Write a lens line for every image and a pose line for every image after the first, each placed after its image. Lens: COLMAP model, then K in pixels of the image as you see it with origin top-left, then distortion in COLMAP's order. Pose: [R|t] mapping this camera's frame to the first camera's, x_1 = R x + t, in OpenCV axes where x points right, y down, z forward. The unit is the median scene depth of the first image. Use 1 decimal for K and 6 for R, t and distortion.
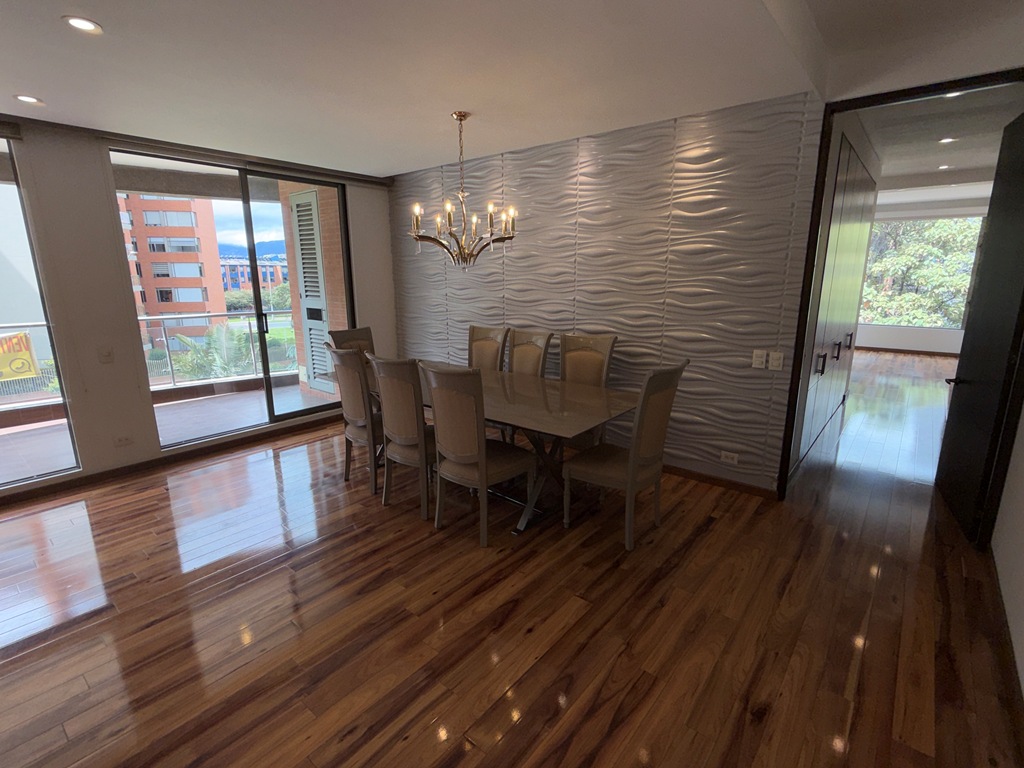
lens RADIAL K [[506.2, 0, 512.0], [0, 506.2, 384.0], [0, 0, 1]] dist [0.000031, -0.000581]
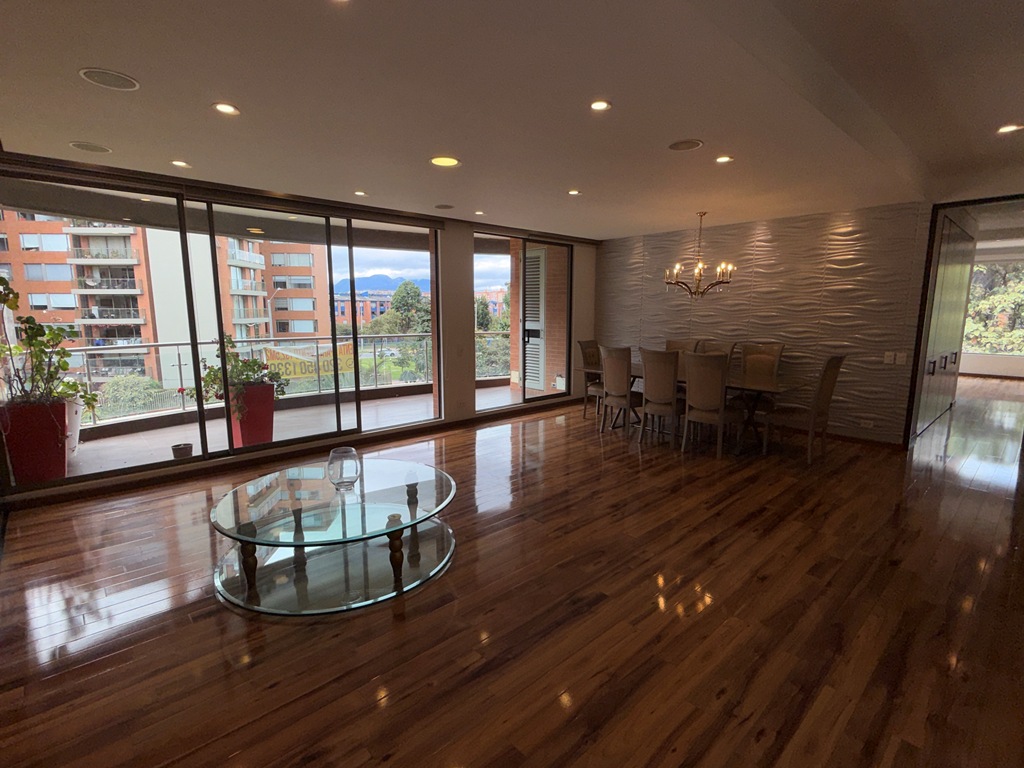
lens RADIAL K [[506.2, 0, 512.0], [0, 506.2, 384.0], [0, 0, 1]] dist [0.000031, -0.000581]
pose [[0.990431, 0.026582, -0.135423, -0.399883], [-0.035874, 0.997132, -0.066644, 0.156295], [0.133263, 0.070865, 0.988544, -0.616290]]
